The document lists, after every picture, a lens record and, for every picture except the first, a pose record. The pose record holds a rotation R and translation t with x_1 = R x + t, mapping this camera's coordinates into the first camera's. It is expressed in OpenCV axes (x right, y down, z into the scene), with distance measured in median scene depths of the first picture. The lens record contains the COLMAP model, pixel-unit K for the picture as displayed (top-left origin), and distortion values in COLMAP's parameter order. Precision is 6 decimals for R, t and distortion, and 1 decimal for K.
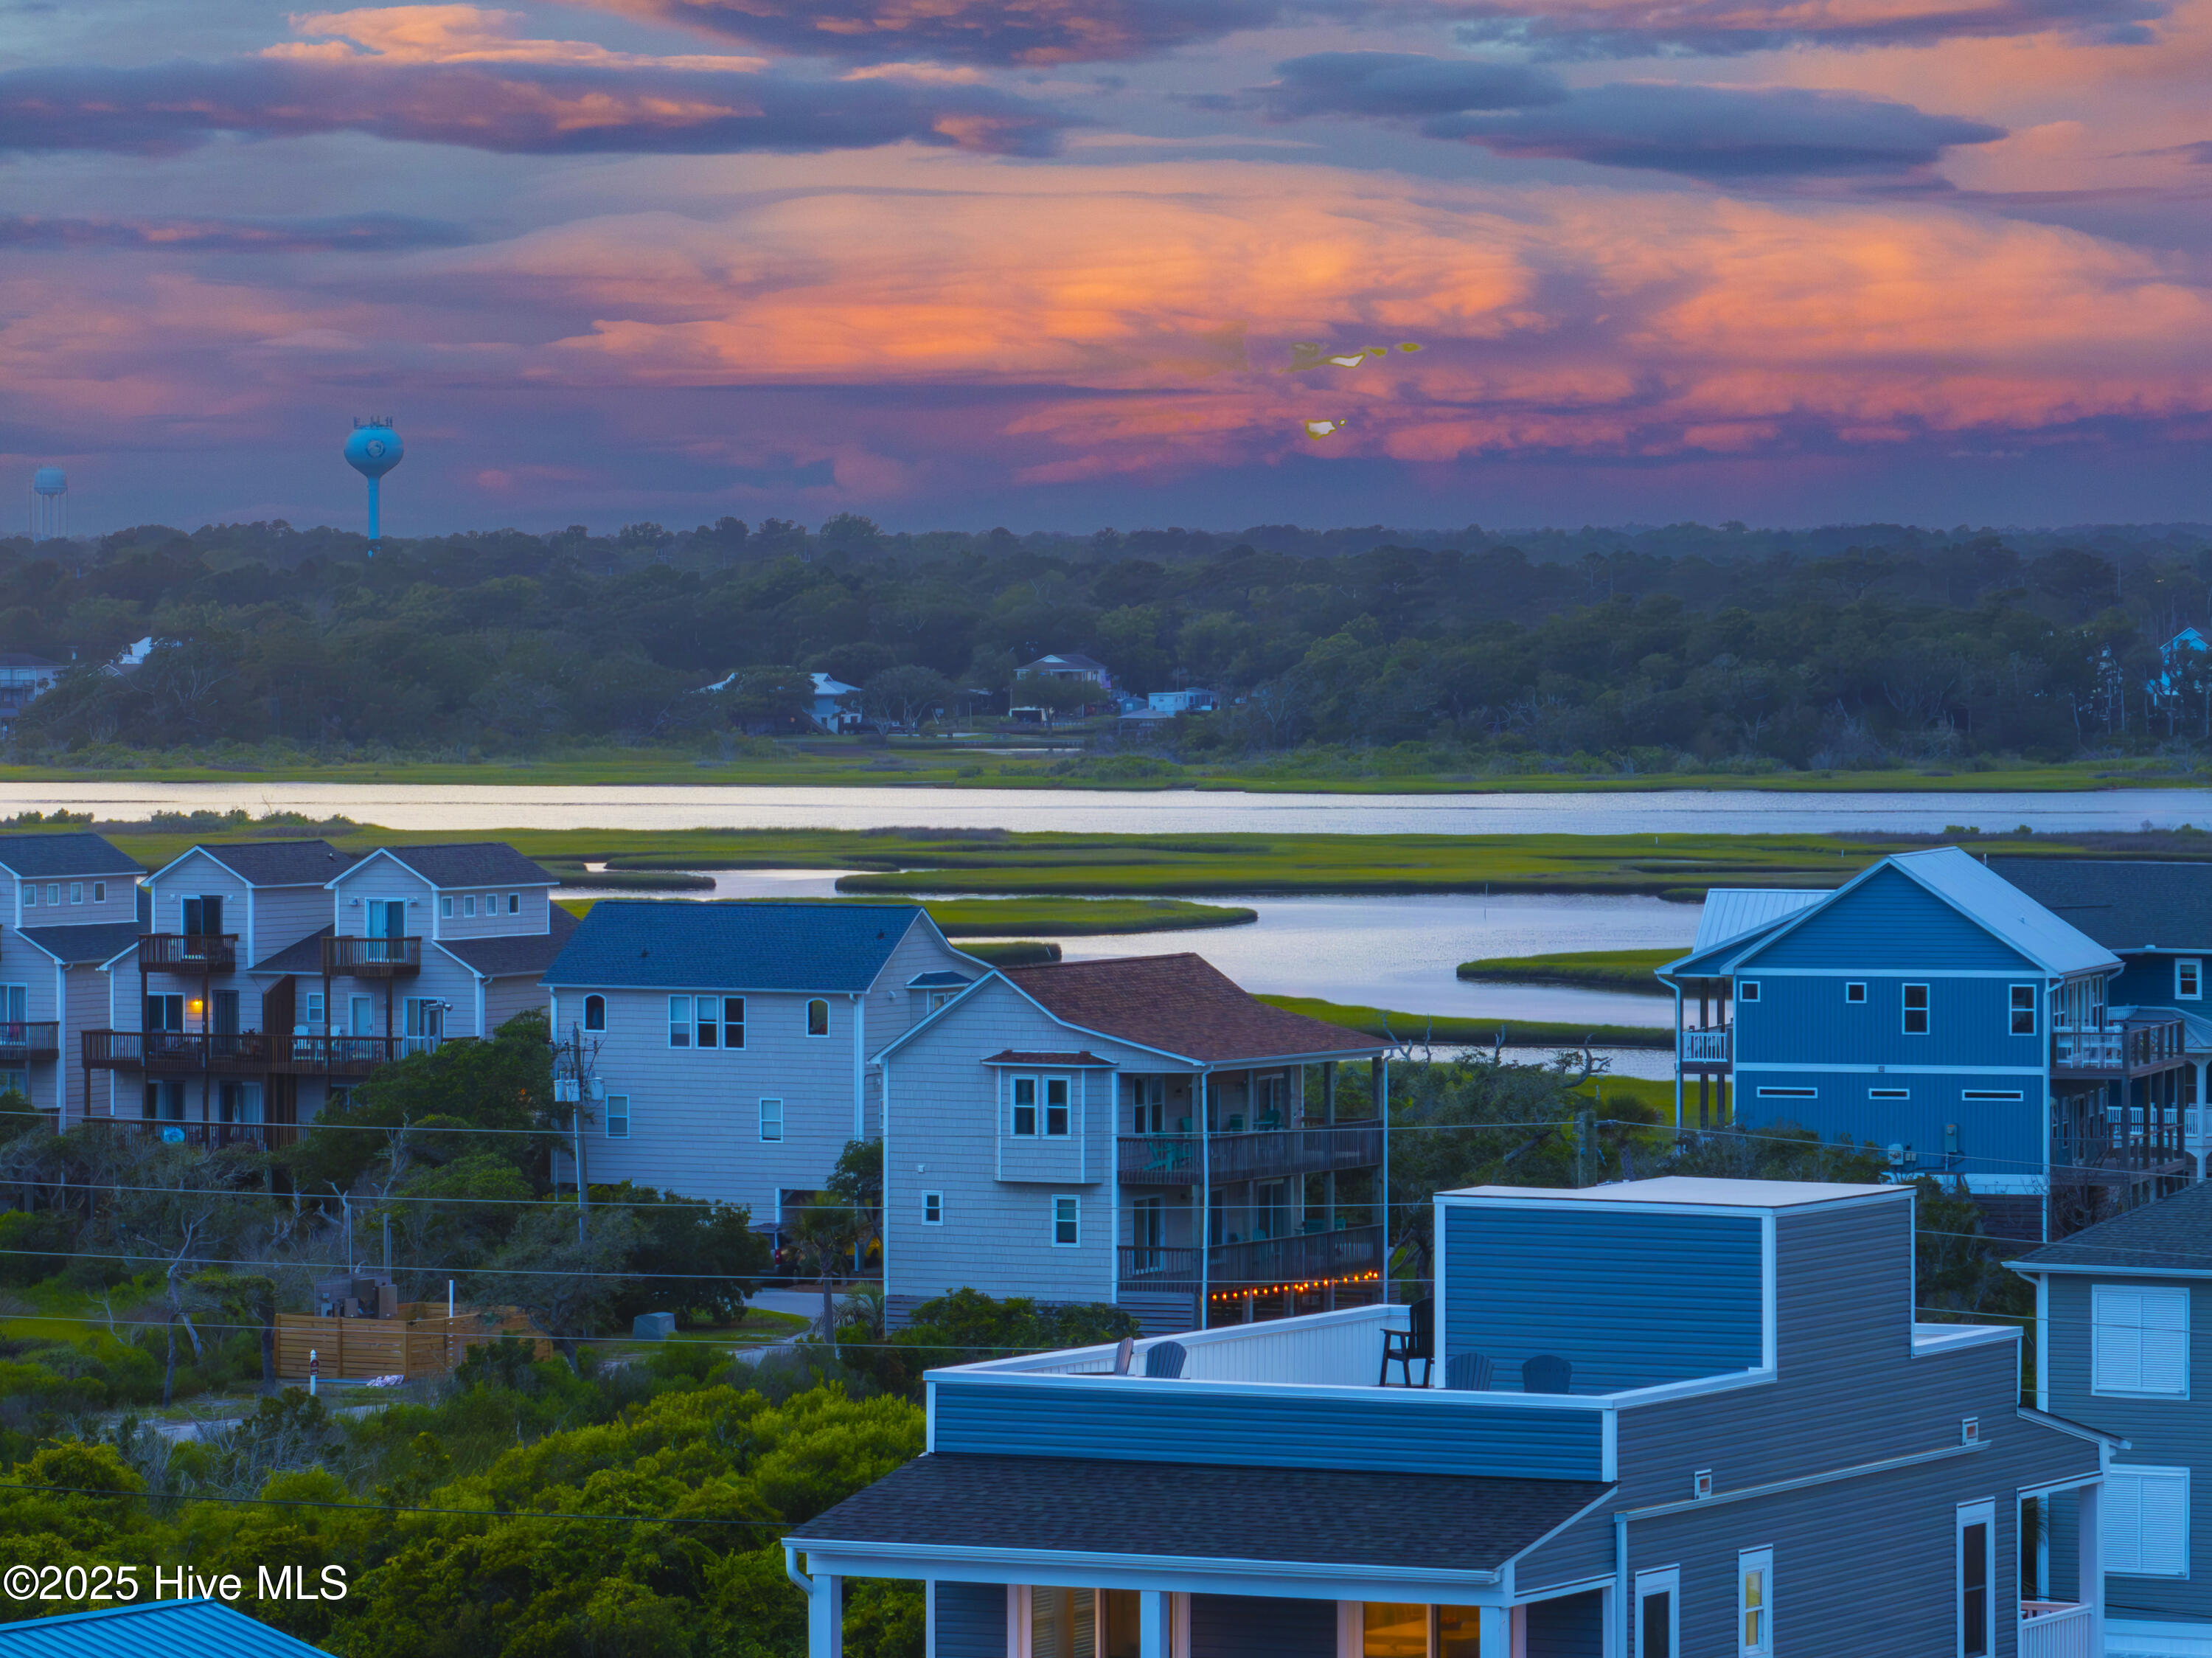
lens RADIAL K [[10672.6, 0, 1106.0], [0, 10672.6, 829.0], [0, 0, 1]] dist [0.072883, 6.884291]
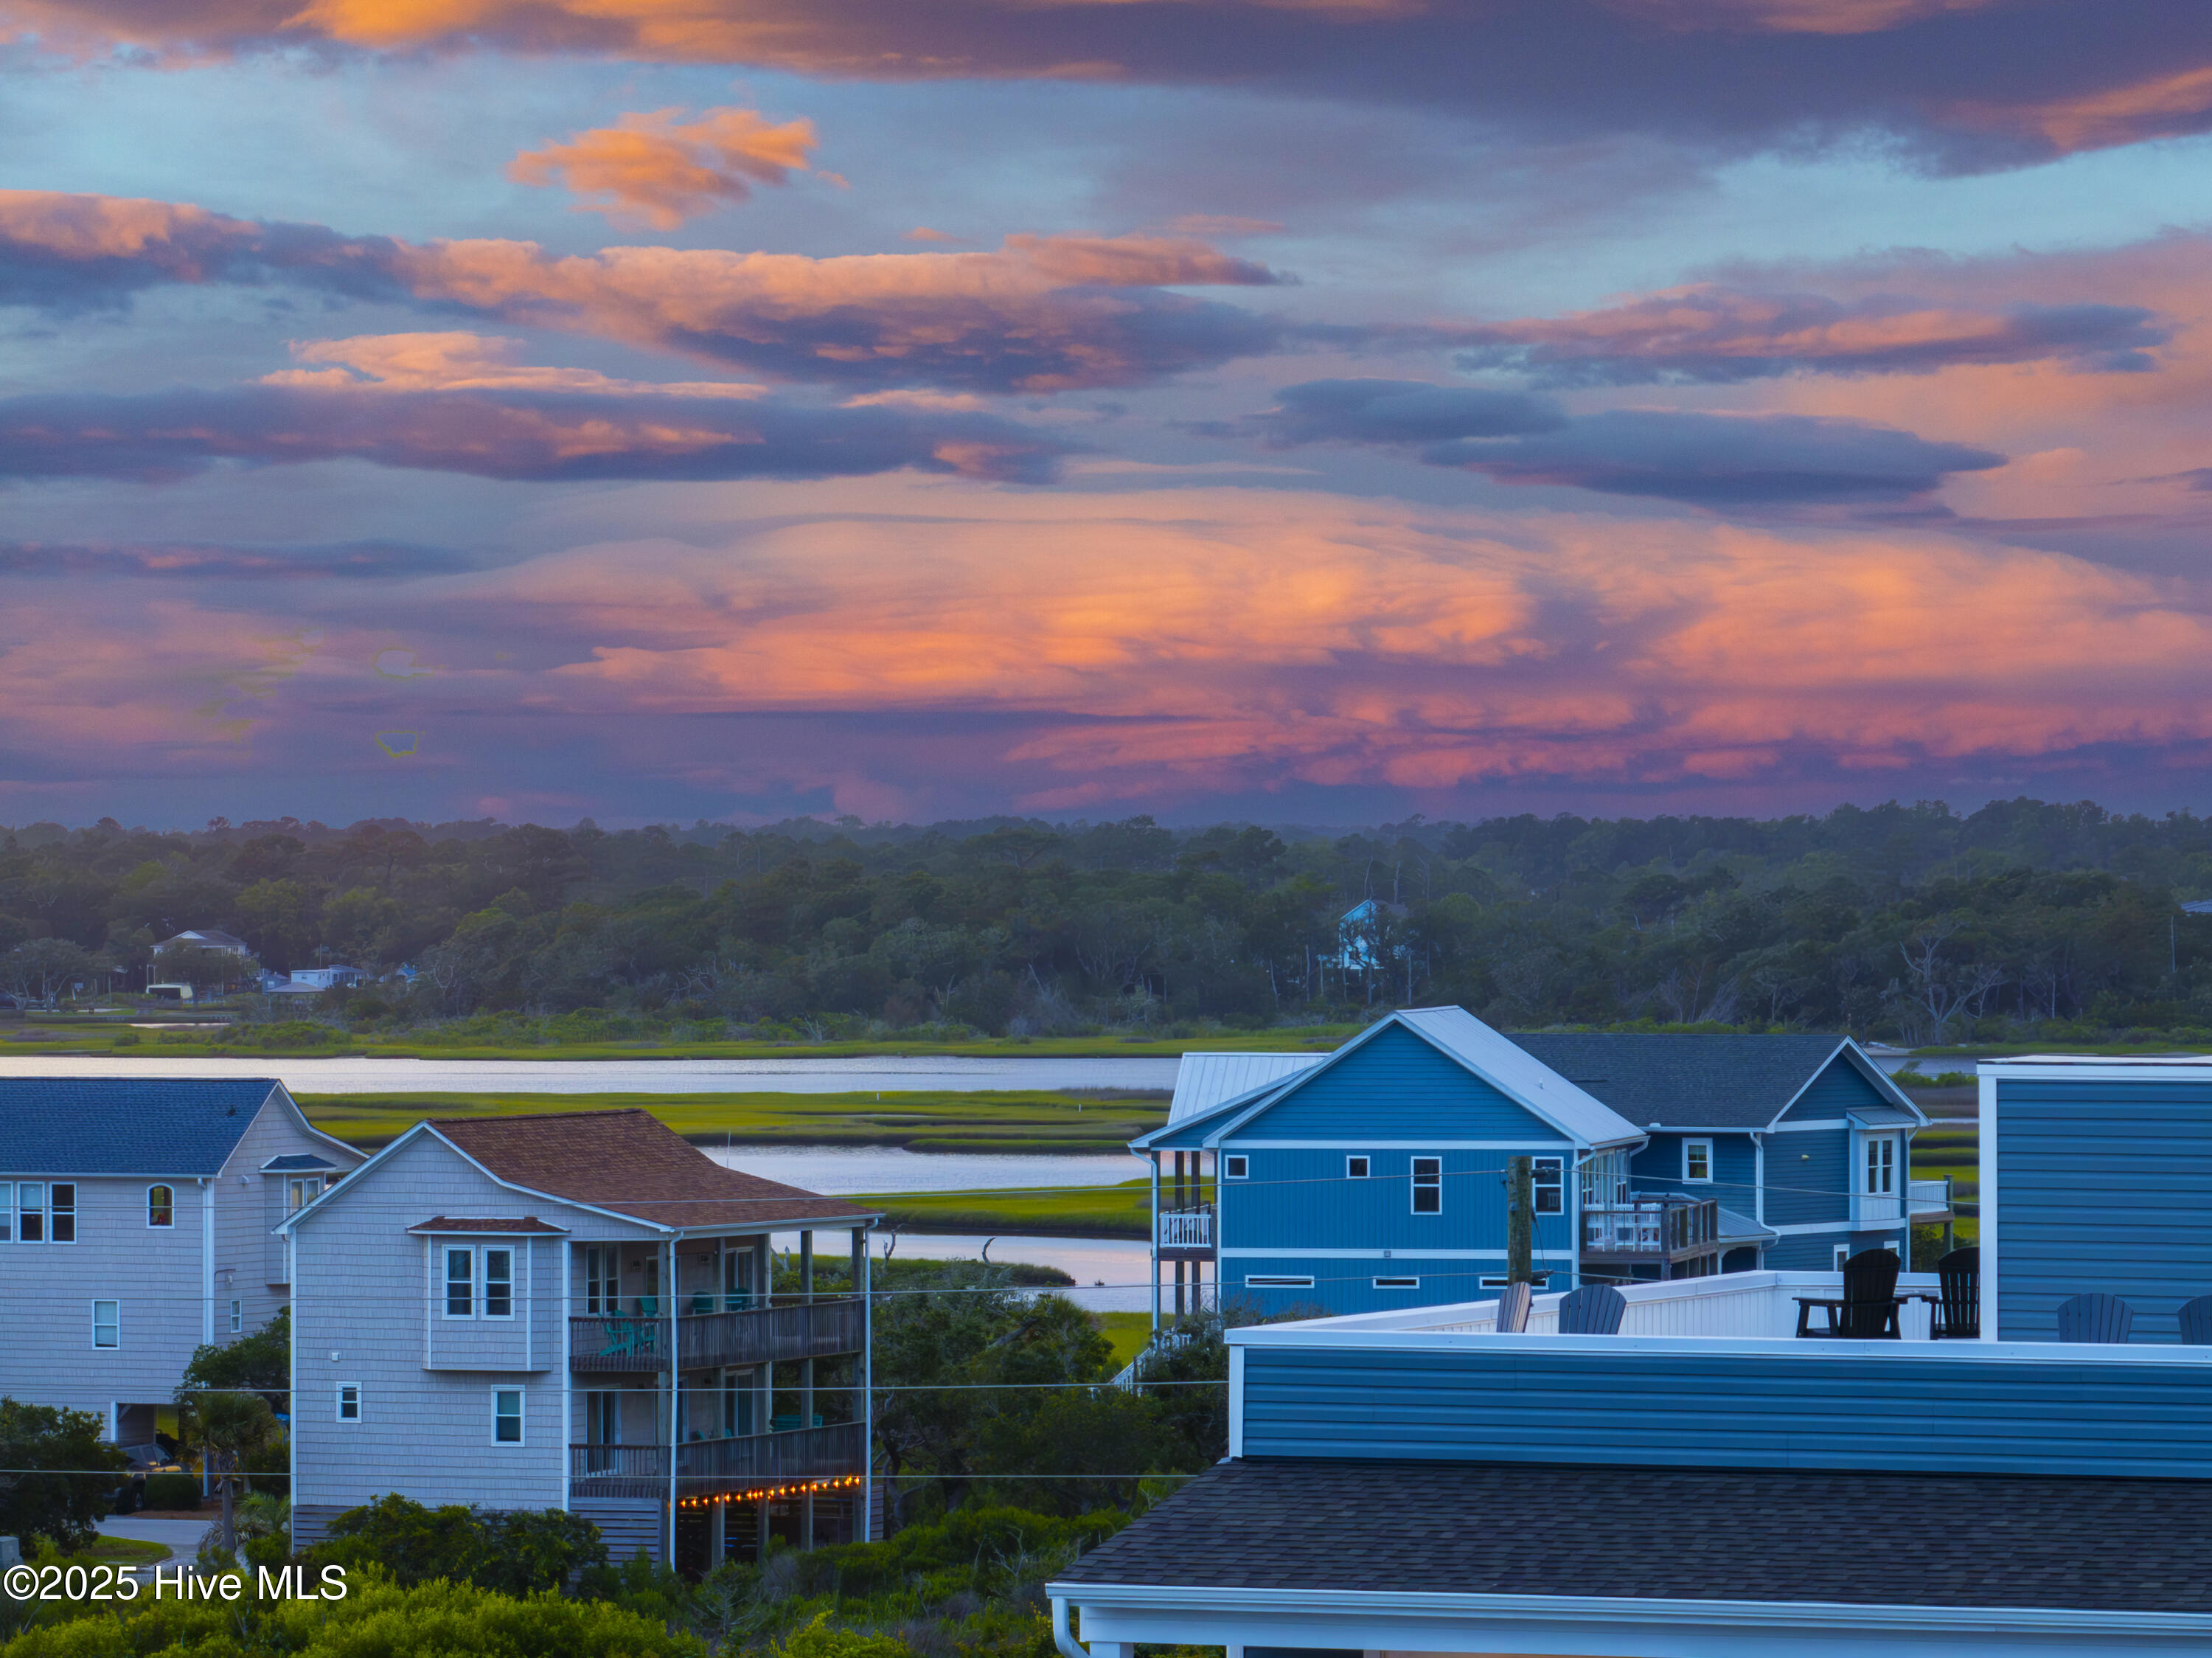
lens RADIAL K [[10672.6, 0, 1106.0], [0, 10672.6, 829.0], [0, 0, 1]] dist [0.072883, 6.884291]
pose [[0.996131, -0.000586, 0.087875, -0.027606], [0.003237, 0.999544, -0.030038, 0.013803], [-0.087817, 0.030206, 0.995679, 0.125992]]
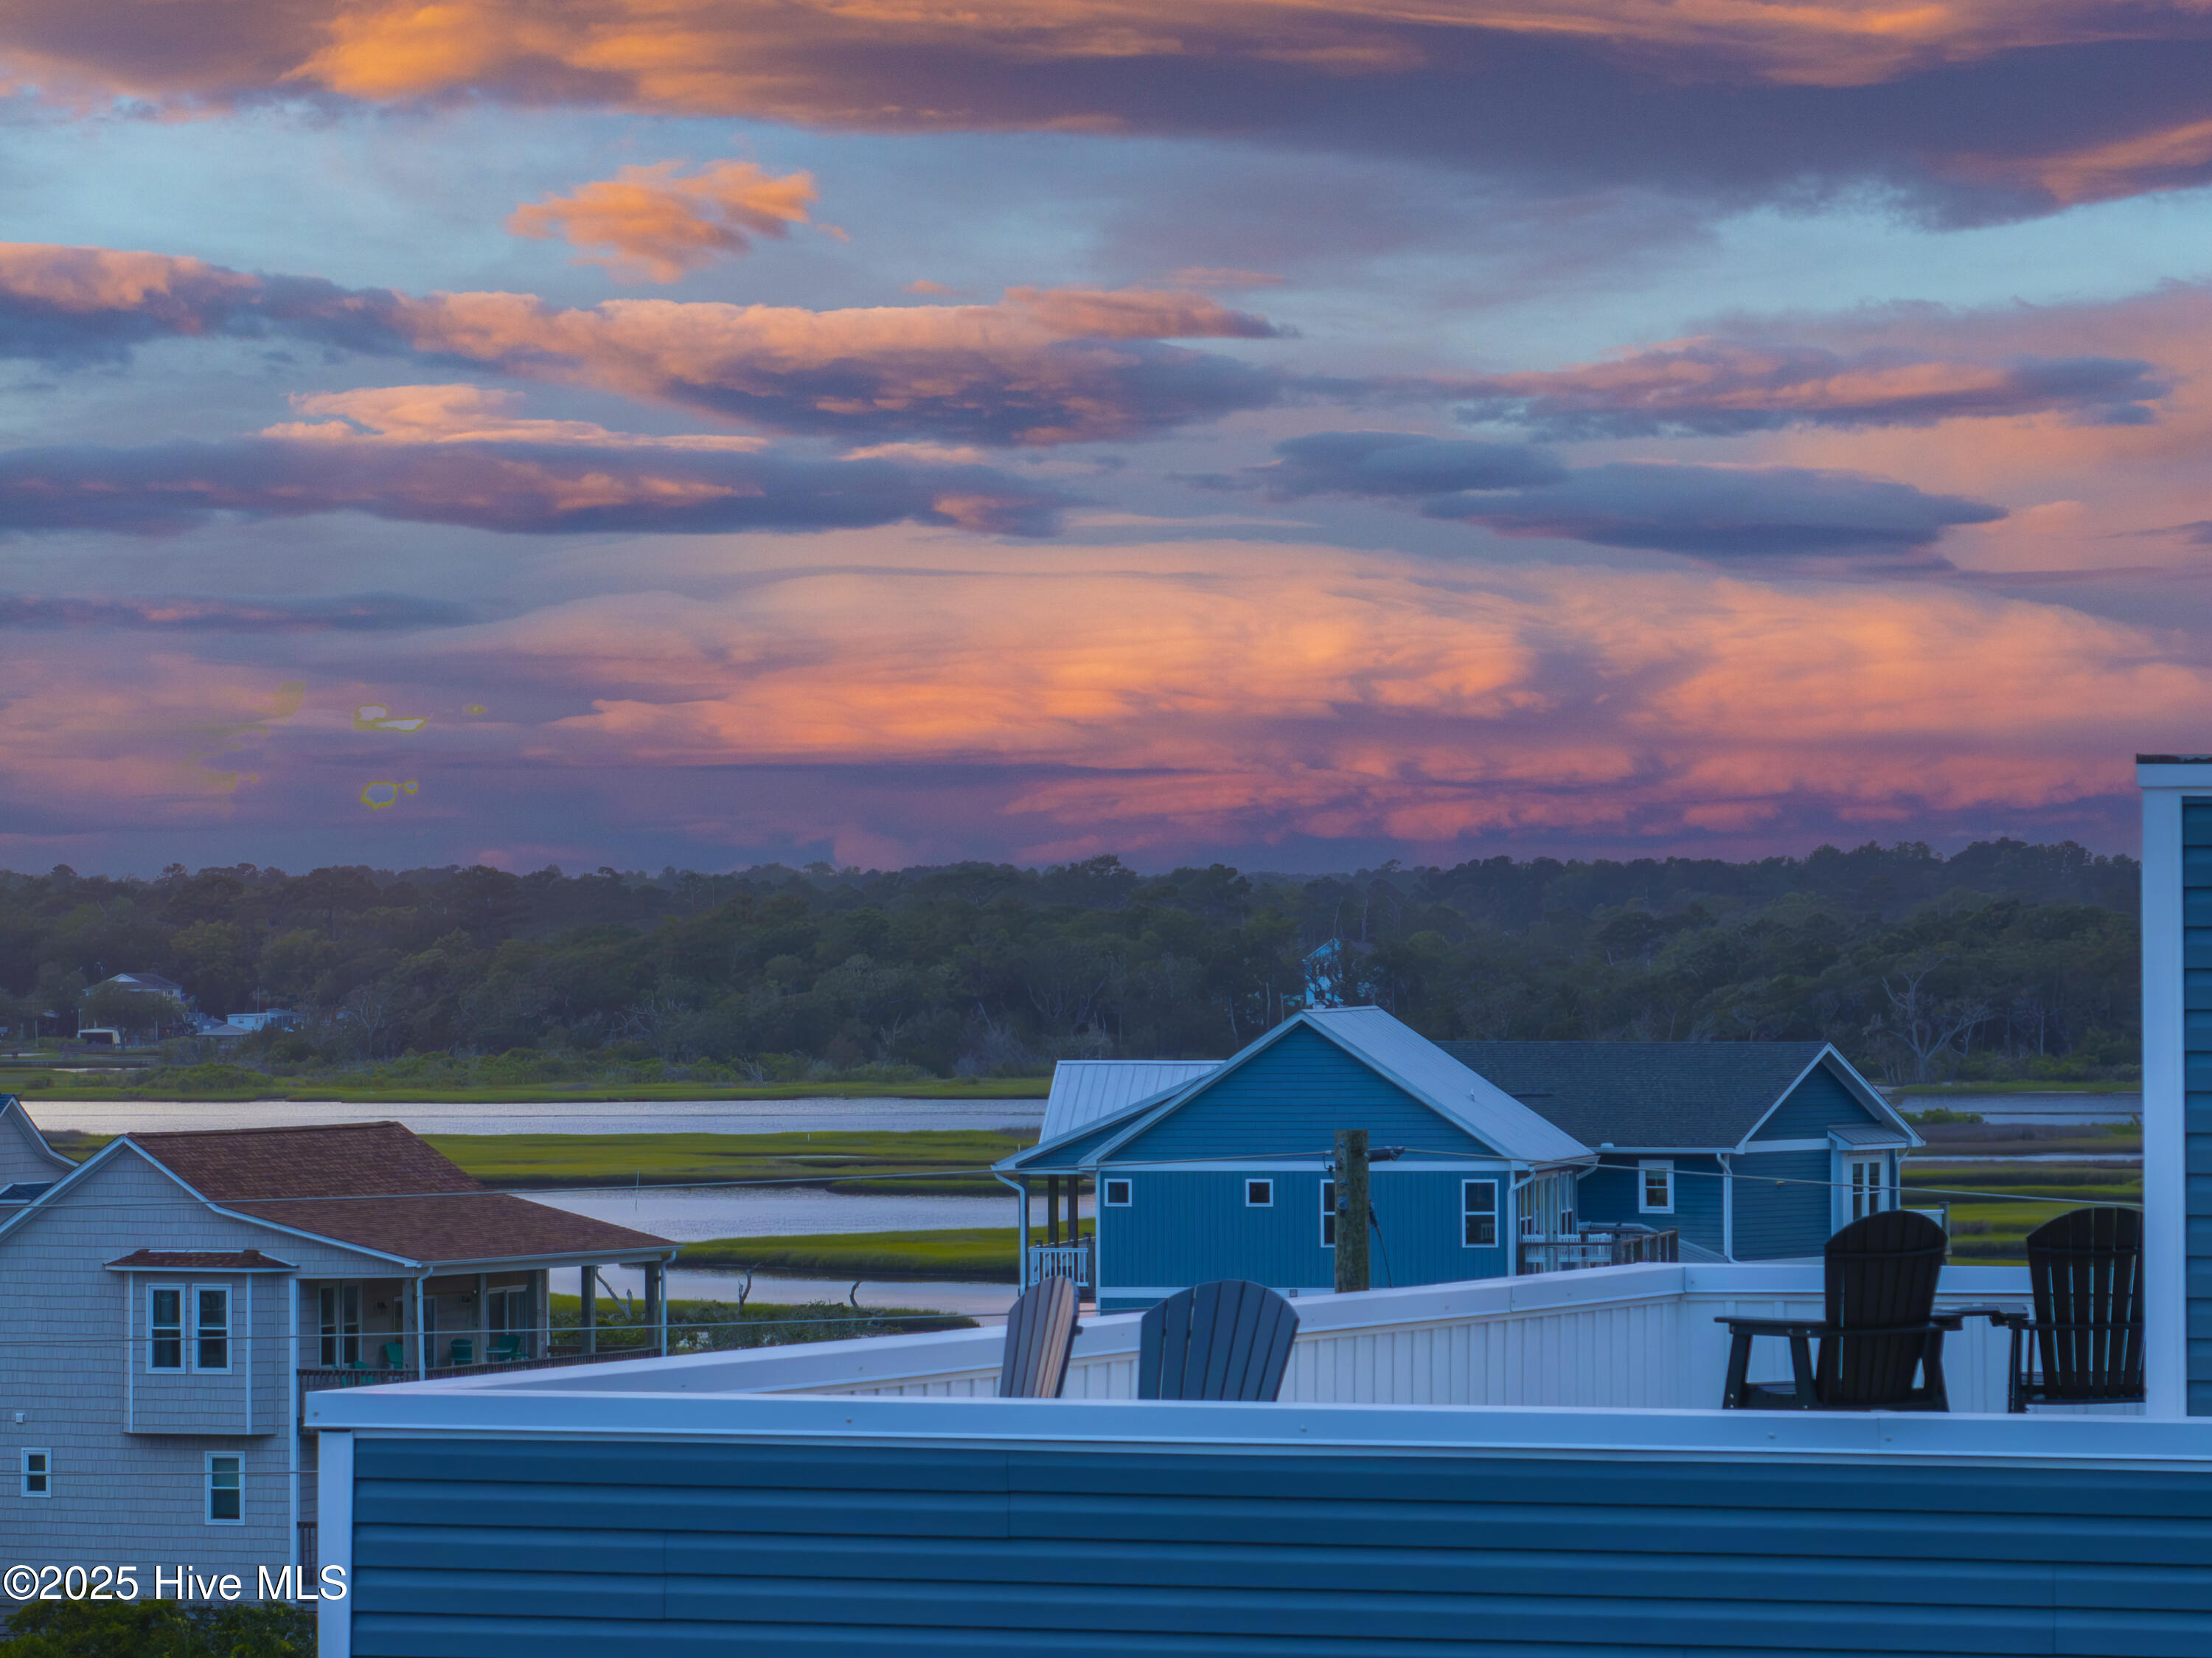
lens RADIAL K [[10569.9, 0, 1106.0], [0, 10569.9, 829.0], [0, 0, 1]] dist [0.157496, -2.211660]
pose [[0.996015, -0.002792, 0.089141, -0.007113], [0.005964, 0.999358, -0.035335, 0.015962], [-0.088985, 0.035725, 0.995392, 0.255667]]
